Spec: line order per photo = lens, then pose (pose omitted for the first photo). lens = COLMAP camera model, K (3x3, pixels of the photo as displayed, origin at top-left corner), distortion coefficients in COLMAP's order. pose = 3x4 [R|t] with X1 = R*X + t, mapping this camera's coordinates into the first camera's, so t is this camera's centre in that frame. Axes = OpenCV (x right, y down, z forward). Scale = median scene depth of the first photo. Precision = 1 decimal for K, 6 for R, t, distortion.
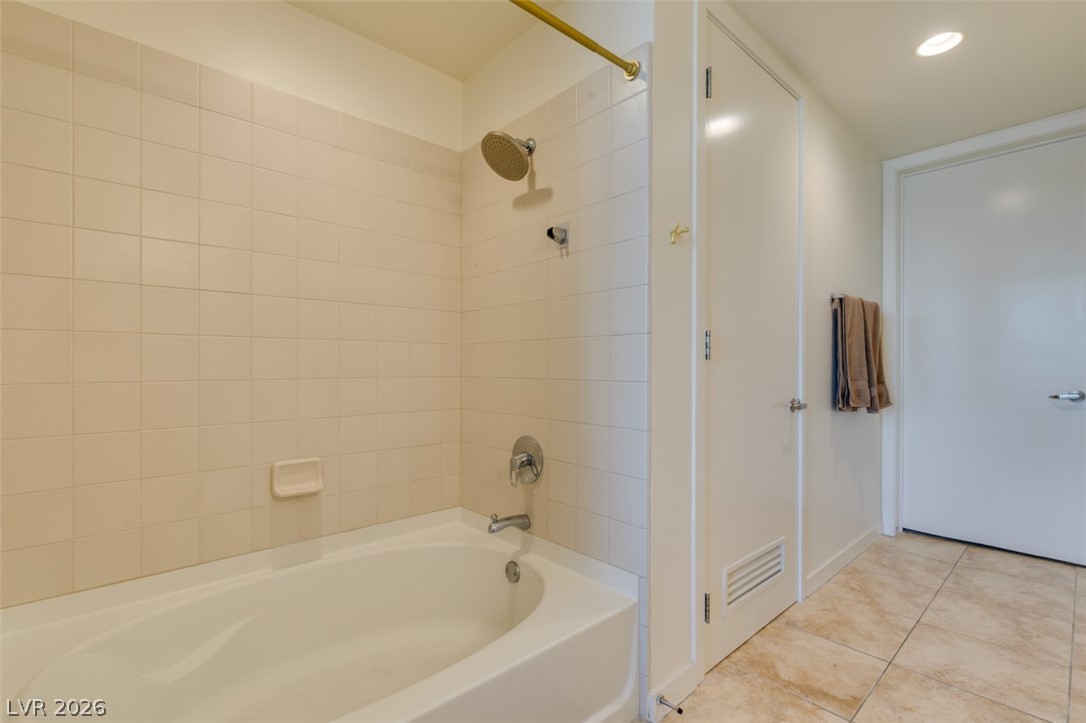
lens RADIAL K [[485.4, 0, 541.2], [0, 485.4, 365.8], [0, 0, 1]] dist [0.002590, -0.001193]
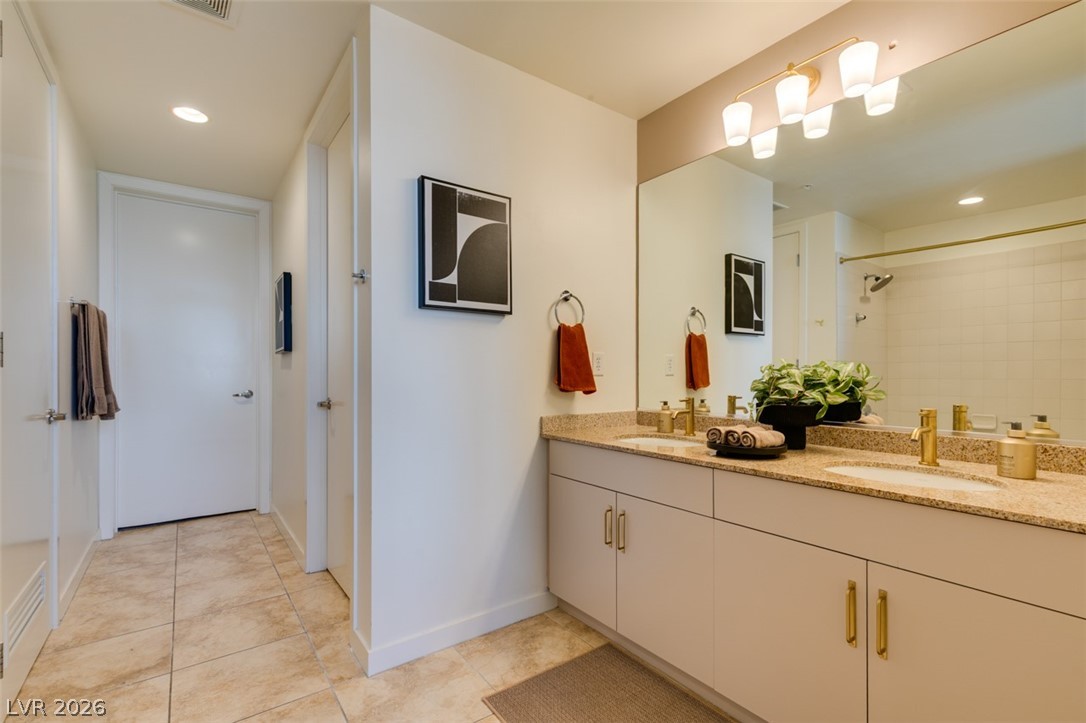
lens RADIAL K [[485.4, 0, 541.2], [0, 485.4, 365.8], [0, 0, 1]] dist [0.002590, -0.001193]
pose [[0.095825, 0.015518, 0.995277, -0.317606], [-0.002263, 0.999879, -0.015372, -0.003243], [-0.995396, -0.000779, 0.095849, -0.012474]]
